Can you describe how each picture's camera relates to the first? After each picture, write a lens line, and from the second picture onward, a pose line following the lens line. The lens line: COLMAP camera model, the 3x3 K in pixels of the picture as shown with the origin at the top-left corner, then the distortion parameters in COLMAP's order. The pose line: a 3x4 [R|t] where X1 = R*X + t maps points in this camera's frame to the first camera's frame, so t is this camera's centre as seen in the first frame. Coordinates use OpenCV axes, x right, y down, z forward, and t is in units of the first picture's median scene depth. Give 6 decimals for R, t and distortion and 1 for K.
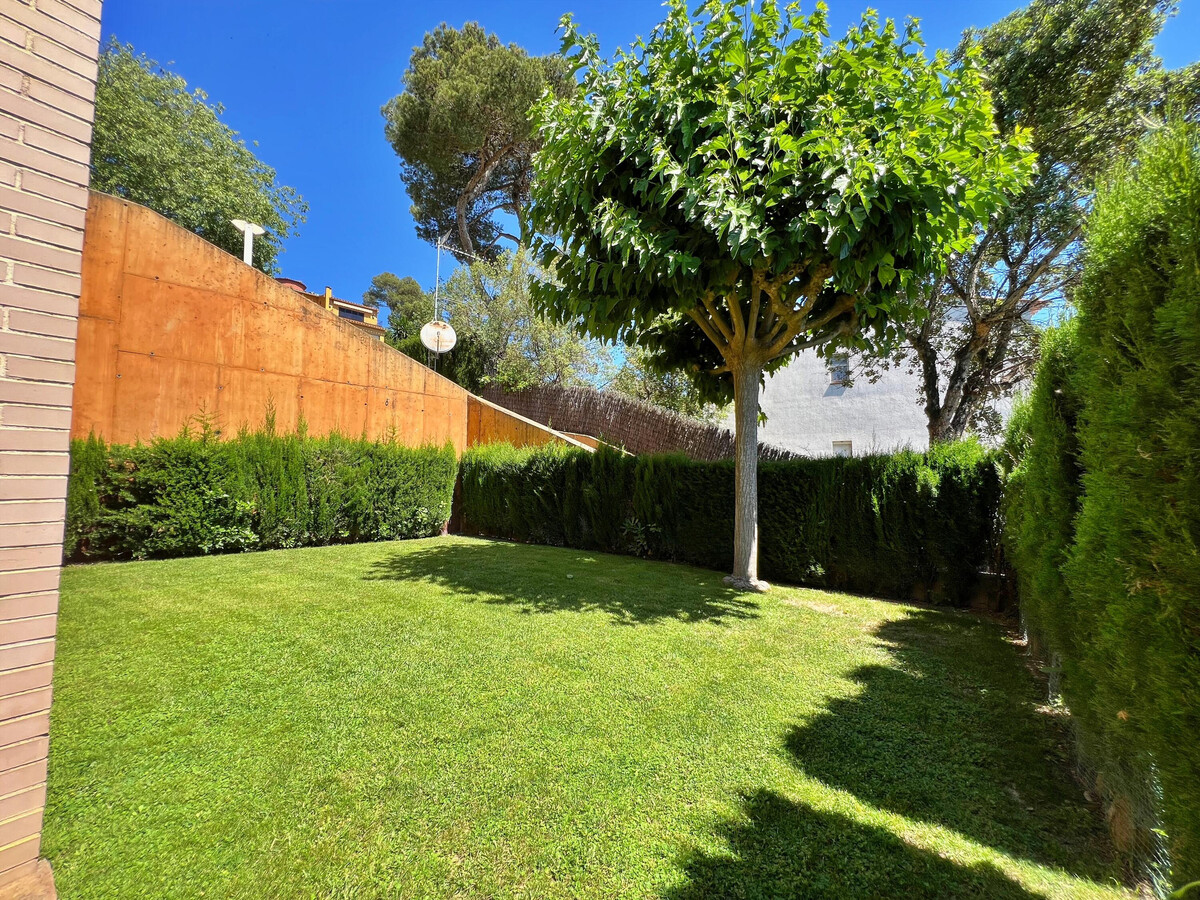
lens RADIAL K [[481.3, 0, 601.2], [0, 481.3, 450.3], [0, 0, 1]] dist [-0.003940, 0.000025]
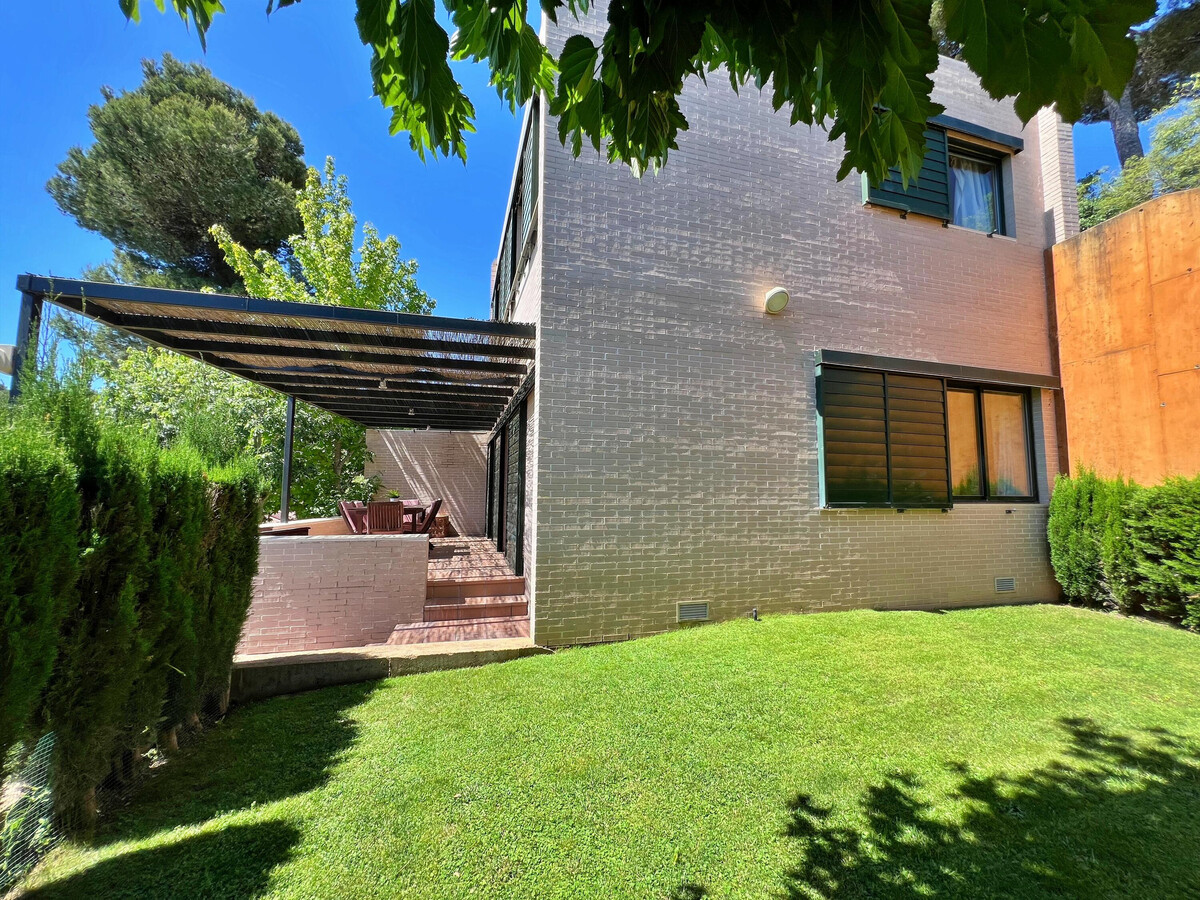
lens RADIAL K [[481.3, 0, 597.5], [0, 481.3, 449.2], [0, 0, 1]] dist [-0.003940, 0.000025]
pose [[-0.612171, -0.074177, -0.787239, 0.419346], [0.040442, 0.991350, -0.124857, -0.016756], [0.789691, -0.108272, -0.603876, 1.079984]]
